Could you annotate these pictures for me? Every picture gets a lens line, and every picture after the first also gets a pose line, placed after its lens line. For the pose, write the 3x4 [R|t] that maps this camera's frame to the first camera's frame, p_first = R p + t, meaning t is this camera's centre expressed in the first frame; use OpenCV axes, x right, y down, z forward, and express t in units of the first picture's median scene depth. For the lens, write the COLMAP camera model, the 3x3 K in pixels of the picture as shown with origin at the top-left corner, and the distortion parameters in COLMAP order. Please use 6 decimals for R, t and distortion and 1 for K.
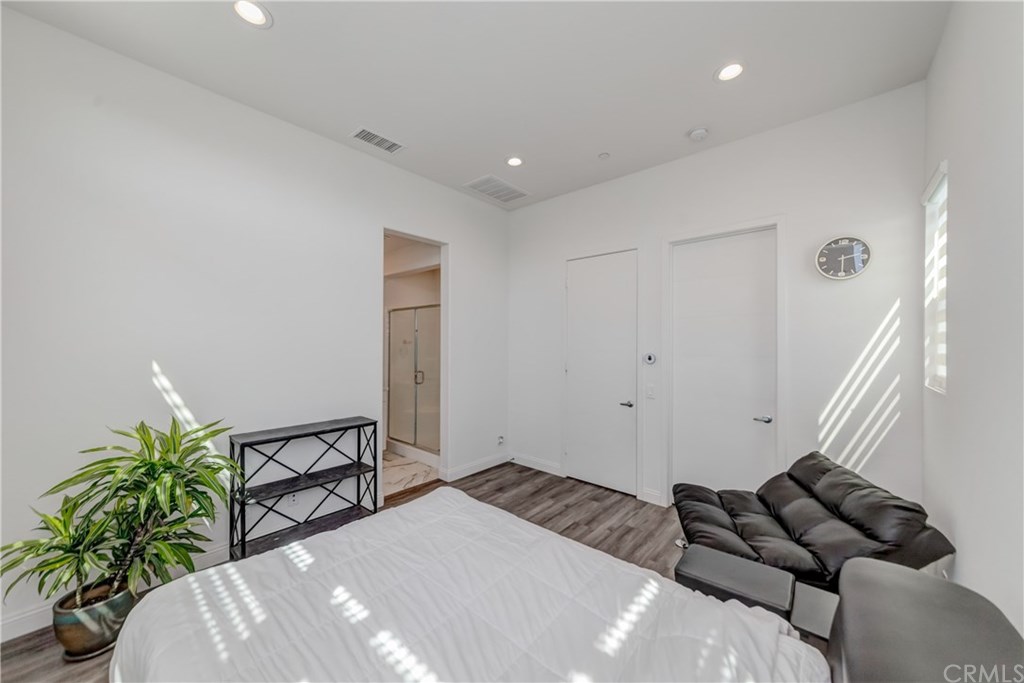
lens RADIAL K [[369.5, 0, 512.0], [0, 369.5, 341.5], [0, 0, 1]] dist [0.014845, 0.000012]
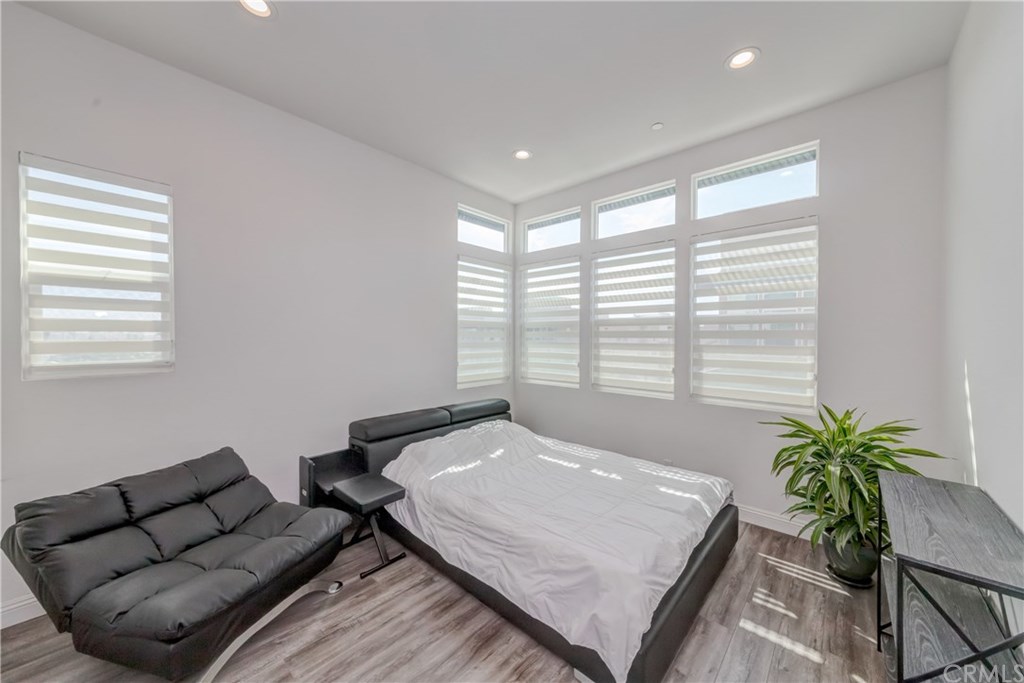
lens RADIAL K [[369.5, 0, 512.0], [0, 369.5, 341.5], [0, 0, 1]] dist [0.014845, 0.000012]
pose [[-0.999813, -0.005868, 0.018450, 0.003655], [-0.005808, 0.999978, 0.003312, 0.013385], [-0.018469, 0.003204, -0.999824, 1.441298]]
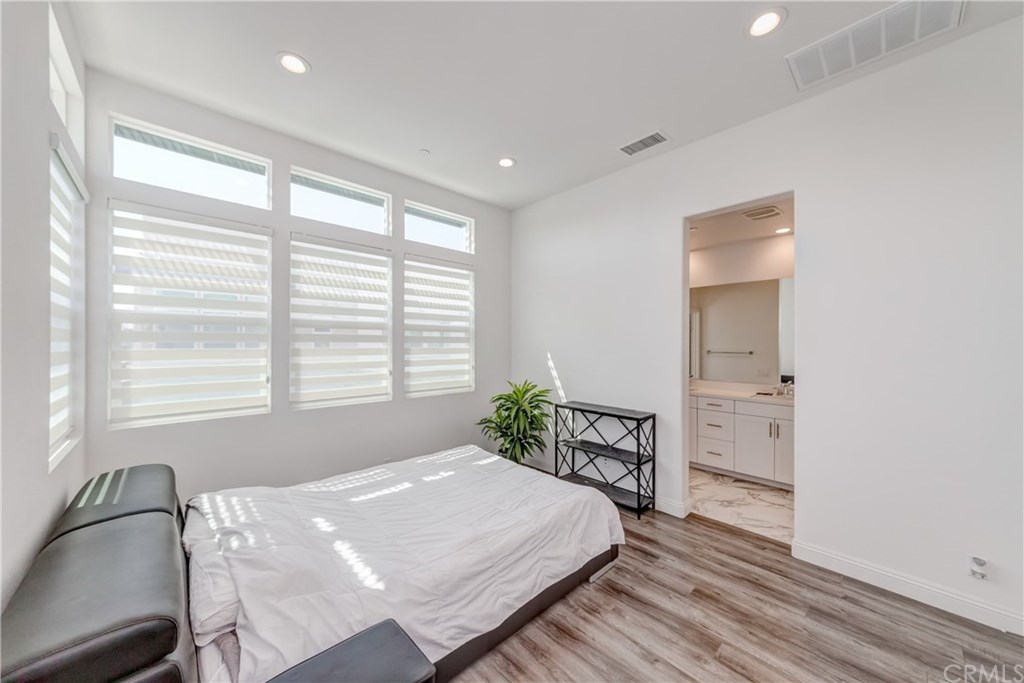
lens RADIAL K [[369.5, 0, 512.0], [0, 369.5, 341.5], [0, 0, 1]] dist [0.014845, 0.000012]
pose [[-0.093517, -0.004566, -0.995607, 0.729258], [0.001867, 0.999987, -0.004762, 0.006482], [0.995616, -0.002304, -0.093508, 0.785898]]
